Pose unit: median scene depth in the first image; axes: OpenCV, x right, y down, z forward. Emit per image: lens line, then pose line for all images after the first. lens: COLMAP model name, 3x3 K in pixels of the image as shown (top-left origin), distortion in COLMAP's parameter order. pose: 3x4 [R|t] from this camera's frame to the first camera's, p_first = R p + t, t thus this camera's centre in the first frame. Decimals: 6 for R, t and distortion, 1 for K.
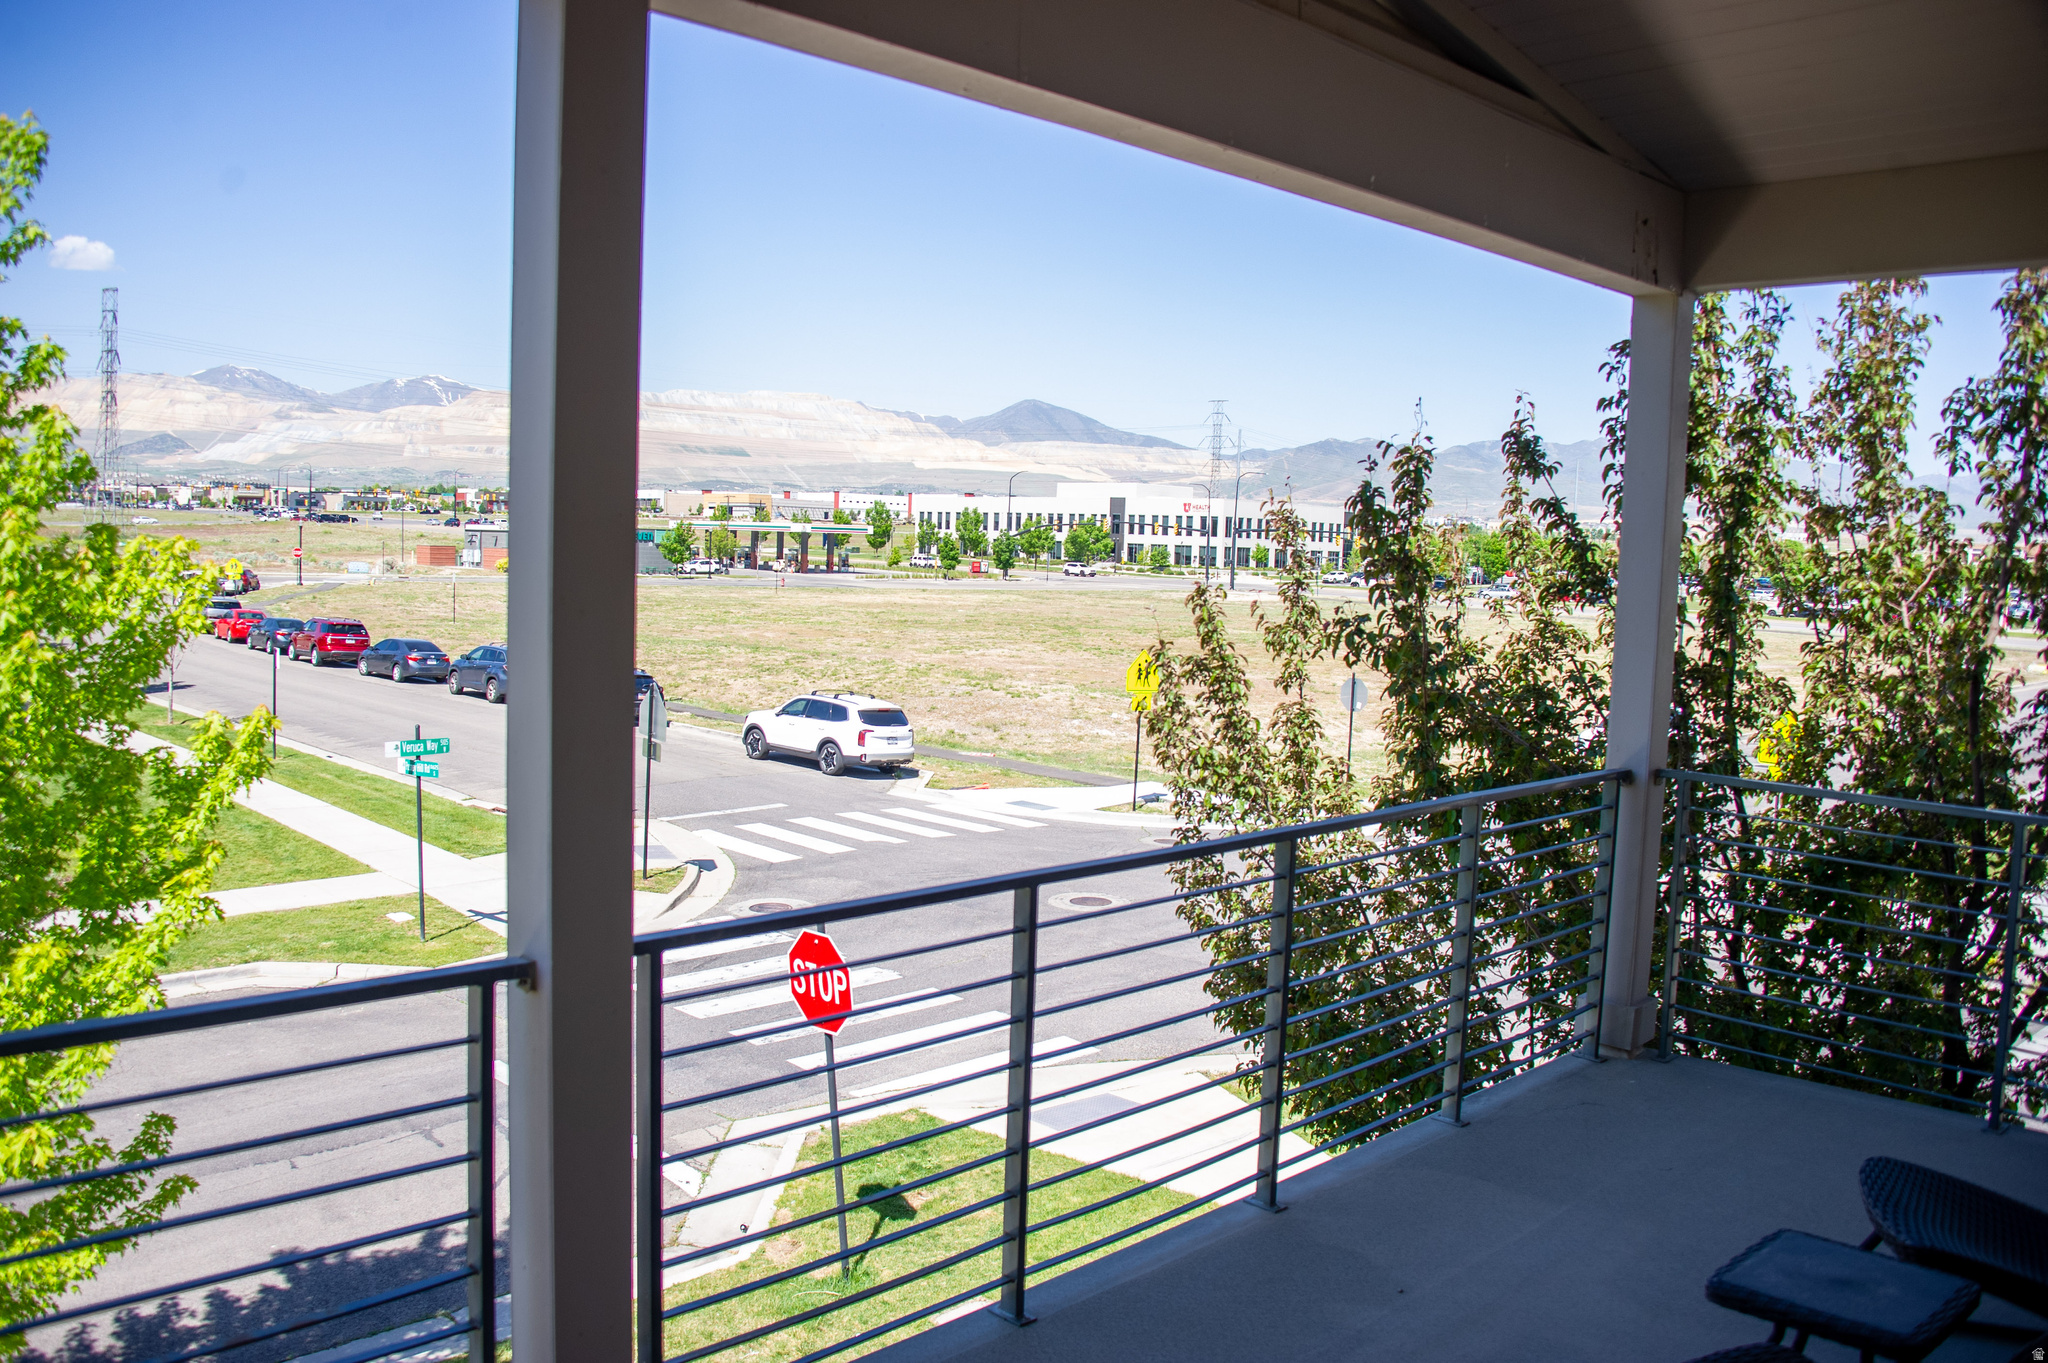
lens RADIAL K [[1682.8, 0, 998.2], [0, 1682.8, 677.2], [0, 0, 1]] dist [-0.124673, 0.073288]
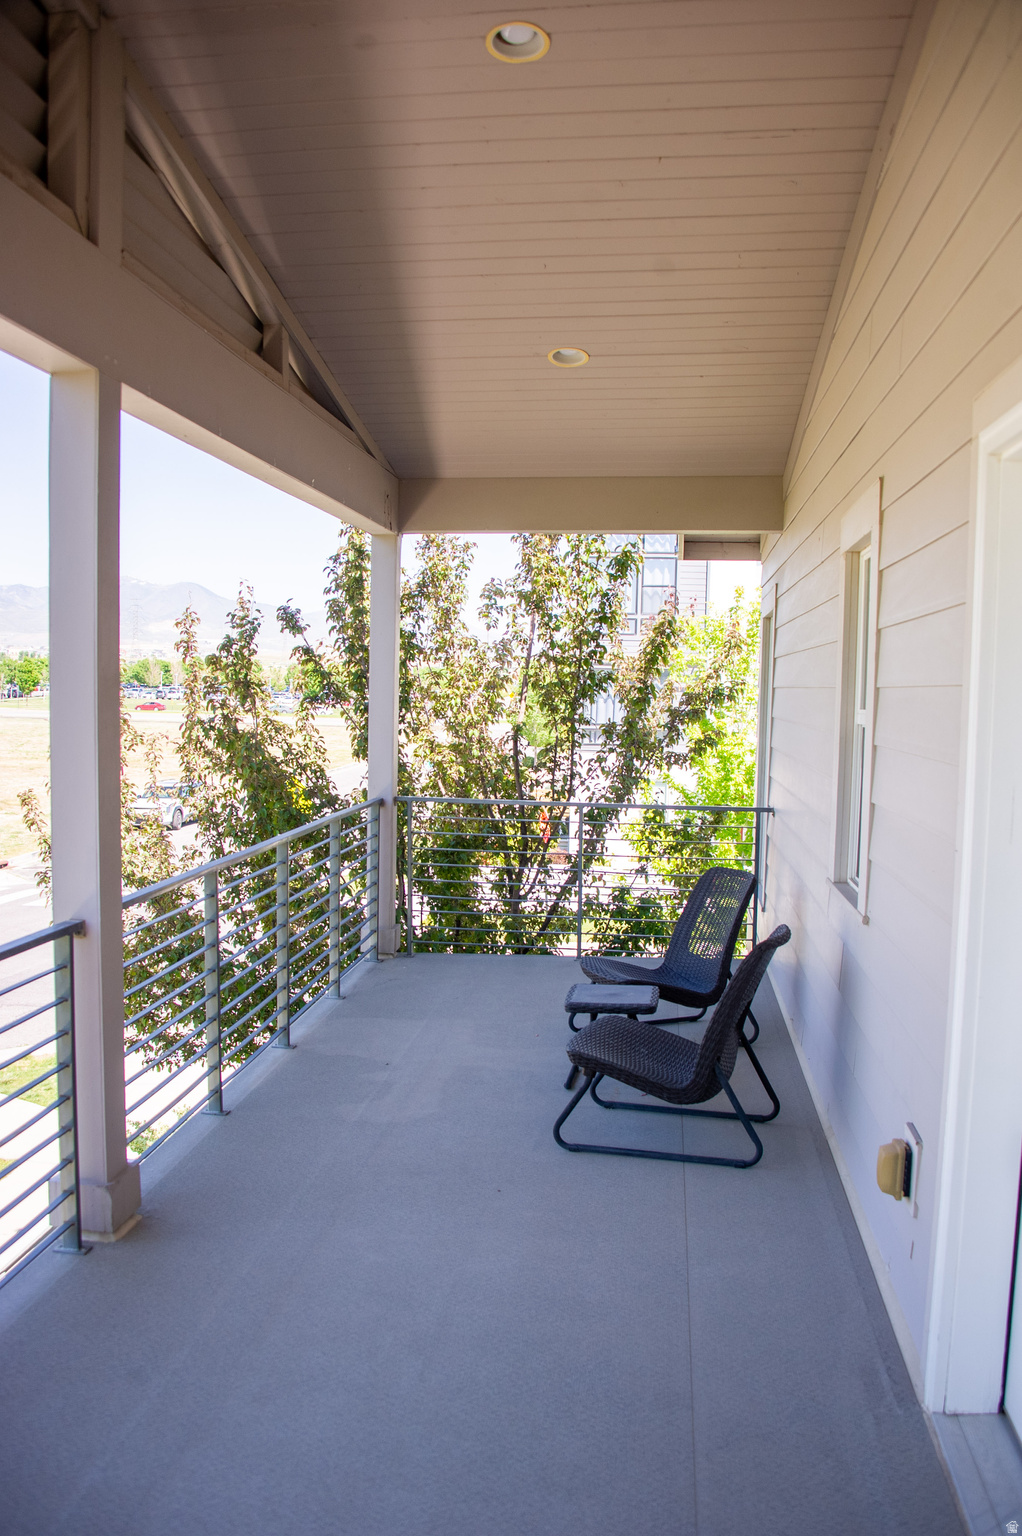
lens RADIAL K [[1262.1, 0, 556.5], [0, 1262.1, 798.7], [0, 0, 1]] dist [-0.124673, 0.073288]
pose [[0.764406, -0.073360, 0.640548, -0.315300], [0.055602, 0.997305, 0.047865, 0.000952], [-0.642333, -0.000973, 0.766425, -0.156127]]
